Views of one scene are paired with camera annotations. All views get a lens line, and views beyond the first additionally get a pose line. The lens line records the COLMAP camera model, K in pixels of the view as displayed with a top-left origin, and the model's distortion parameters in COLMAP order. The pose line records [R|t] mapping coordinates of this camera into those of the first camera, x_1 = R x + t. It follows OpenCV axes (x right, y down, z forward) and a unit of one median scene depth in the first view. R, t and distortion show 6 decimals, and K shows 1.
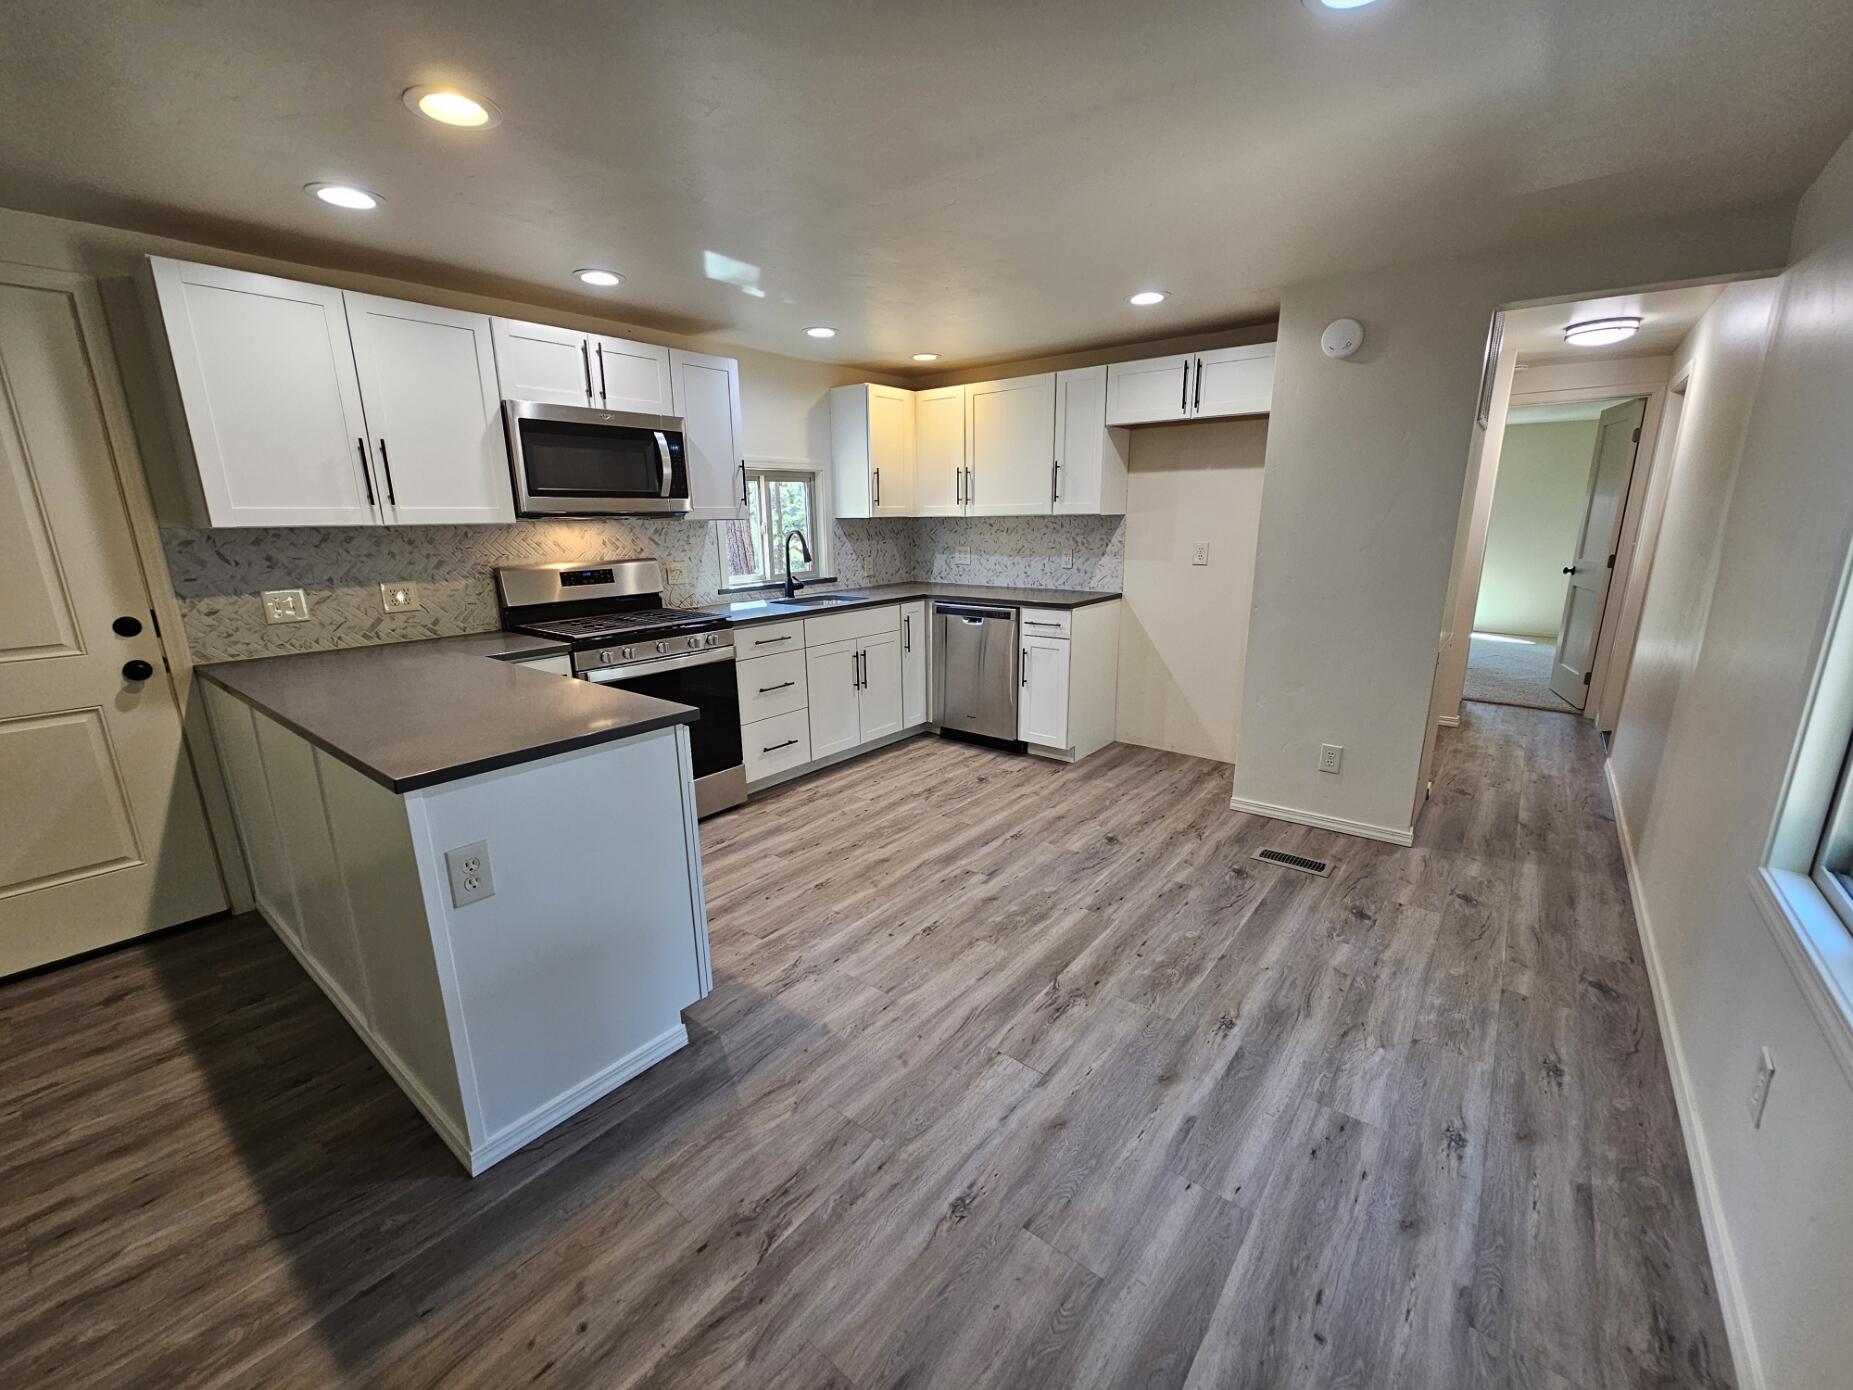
lens RADIAL K [[756.7, 0, 926.5], [0, 756.7, 695.0], [0, 0, 1]] dist [-0.012794, 0.006074]
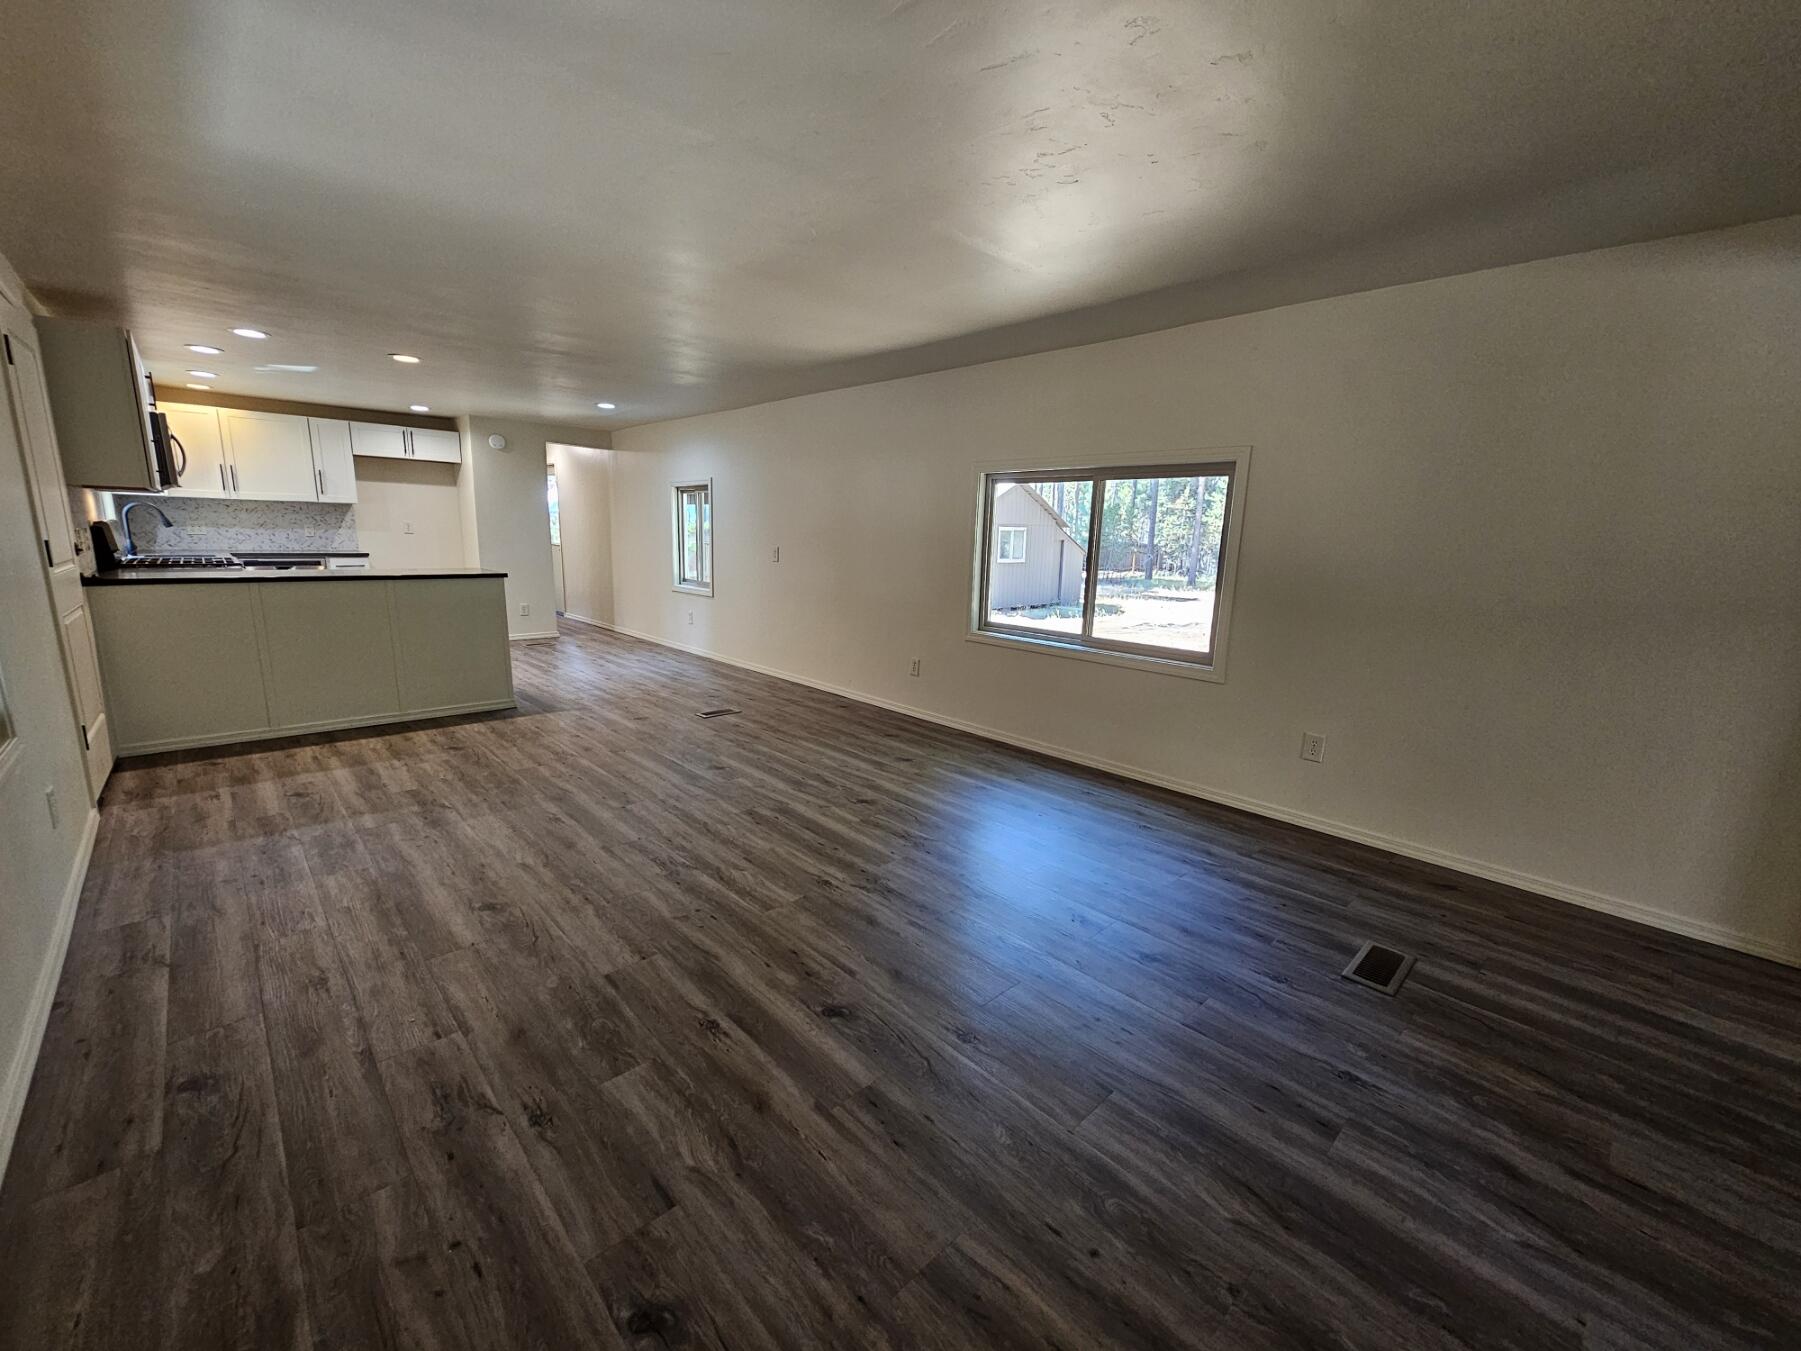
lens RADIAL K [[733.2, 0, 900.5], [0, 733.2, 675.5], [0, 0, 1]] dist [0.001715, 0.000070]
pose [[0.136371, -0.173551, 0.975337, -1.563545], [0.197595, 0.969517, 0.144887, 0.176549], [-0.970752, 0.172963, 0.166507, -0.518627]]
